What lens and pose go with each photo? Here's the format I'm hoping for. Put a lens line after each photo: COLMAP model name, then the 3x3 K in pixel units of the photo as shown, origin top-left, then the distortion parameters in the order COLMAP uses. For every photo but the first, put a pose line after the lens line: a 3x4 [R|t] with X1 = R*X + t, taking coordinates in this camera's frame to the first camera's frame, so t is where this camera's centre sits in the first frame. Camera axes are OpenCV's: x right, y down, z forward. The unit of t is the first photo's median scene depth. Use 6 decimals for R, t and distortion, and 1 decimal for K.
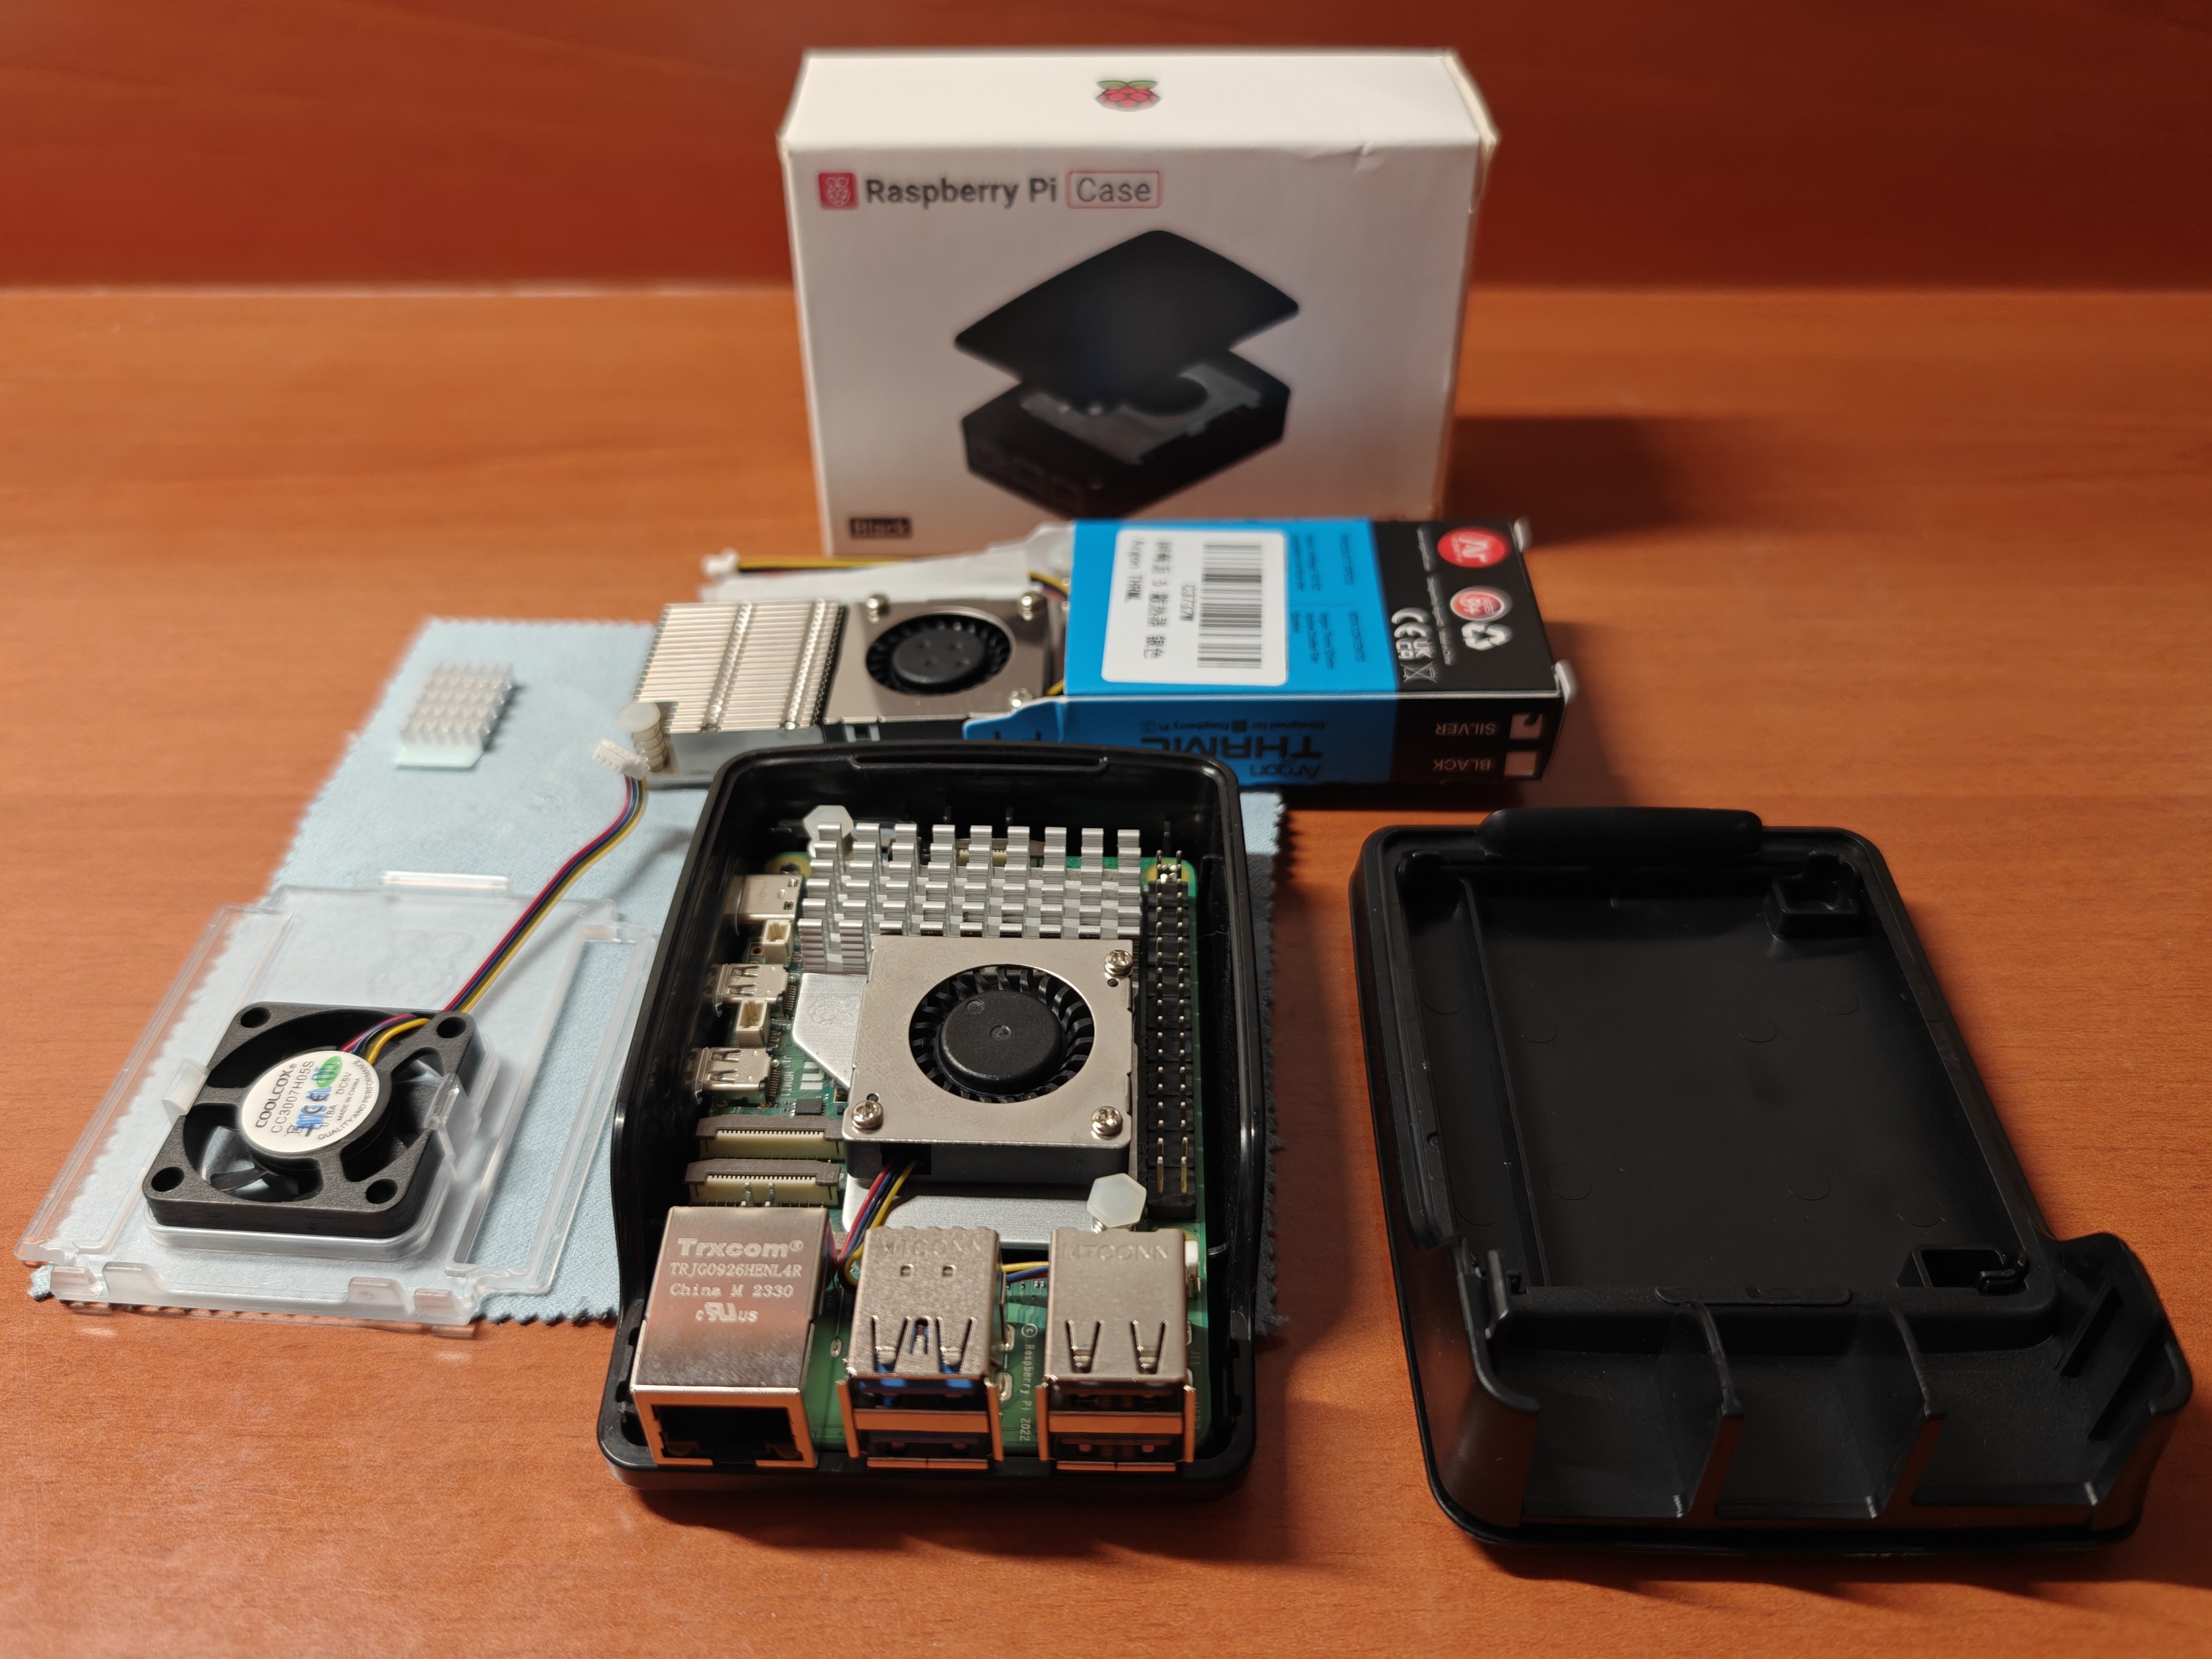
lens RADIAL K [[1614.3, 0, 1109.4], [0, 1614.3, 828.5], [0, 0, 1]] dist [-0.009620, -0.006796]
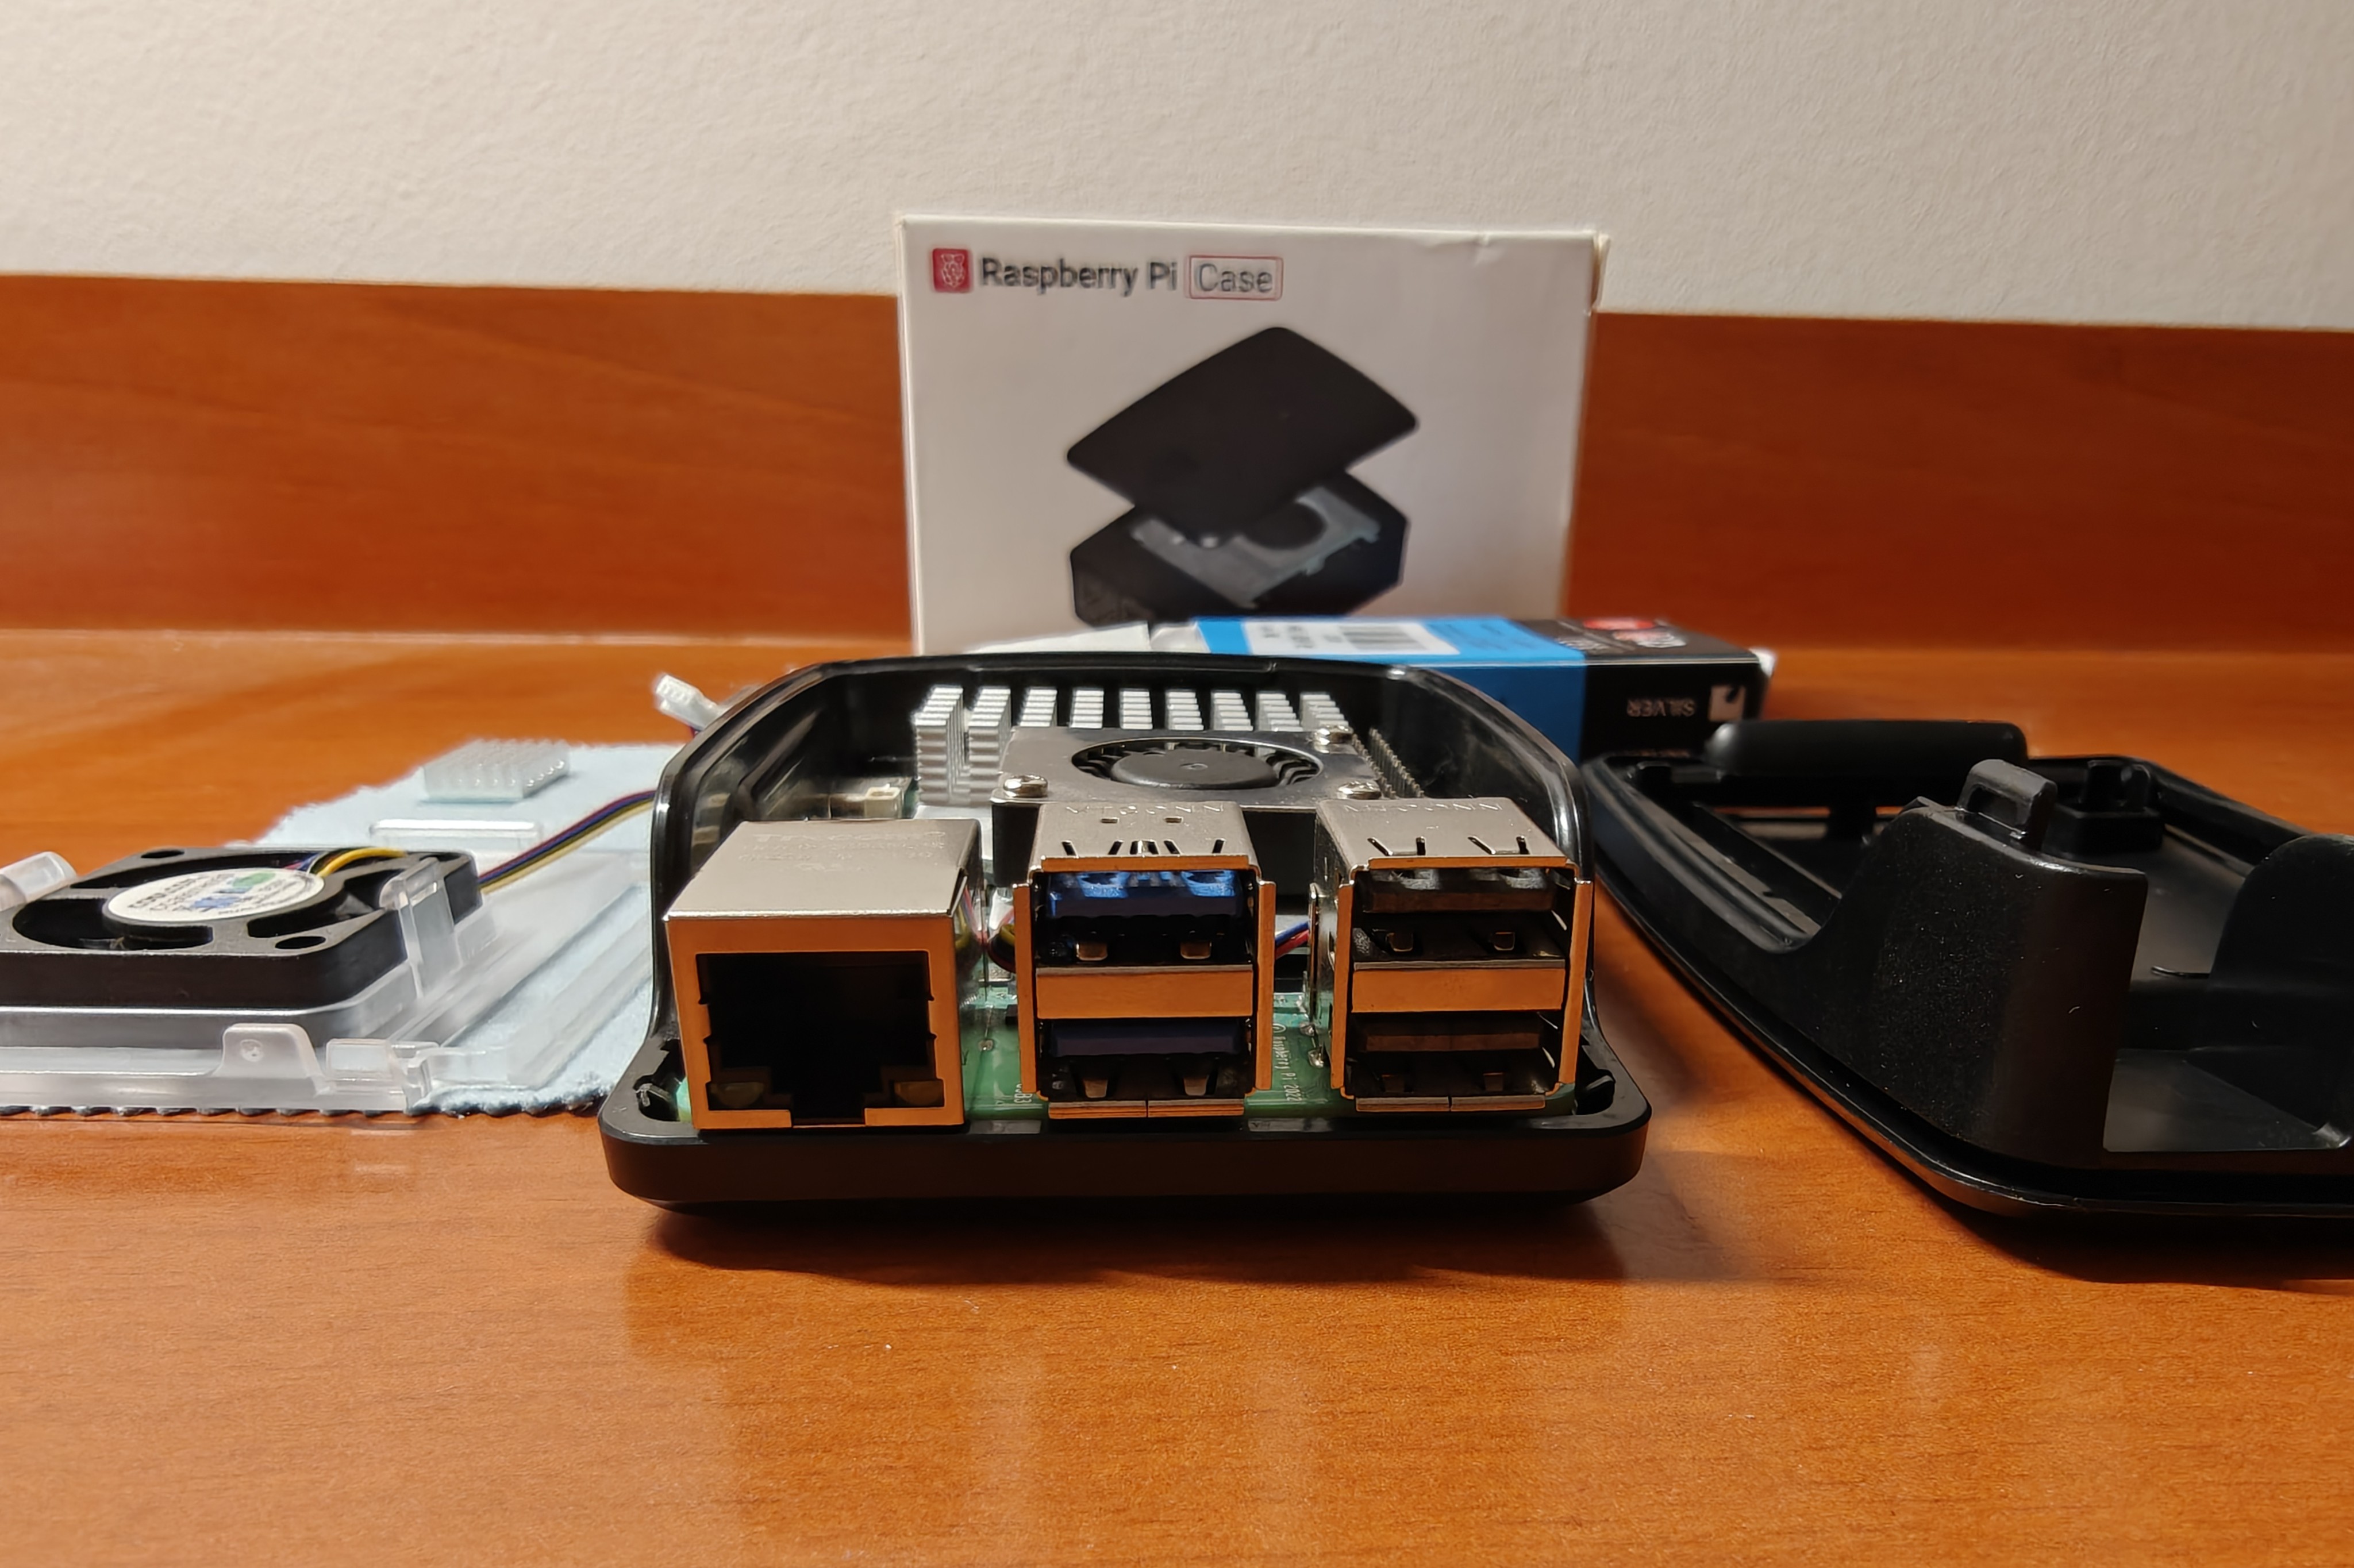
lens RADIAL K [[1606.8, 0, 1289.3], [0, 1606.8, 755.8], [0, 0, 1]] dist [-0.003329, 0.012128]
pose [[0.997692, -0.012842, 0.066678, -0.040927], [0.029655, 0.965763, -0.257725, 0.176917], [-0.061086, 0.259107, 0.963915, 0.154518]]
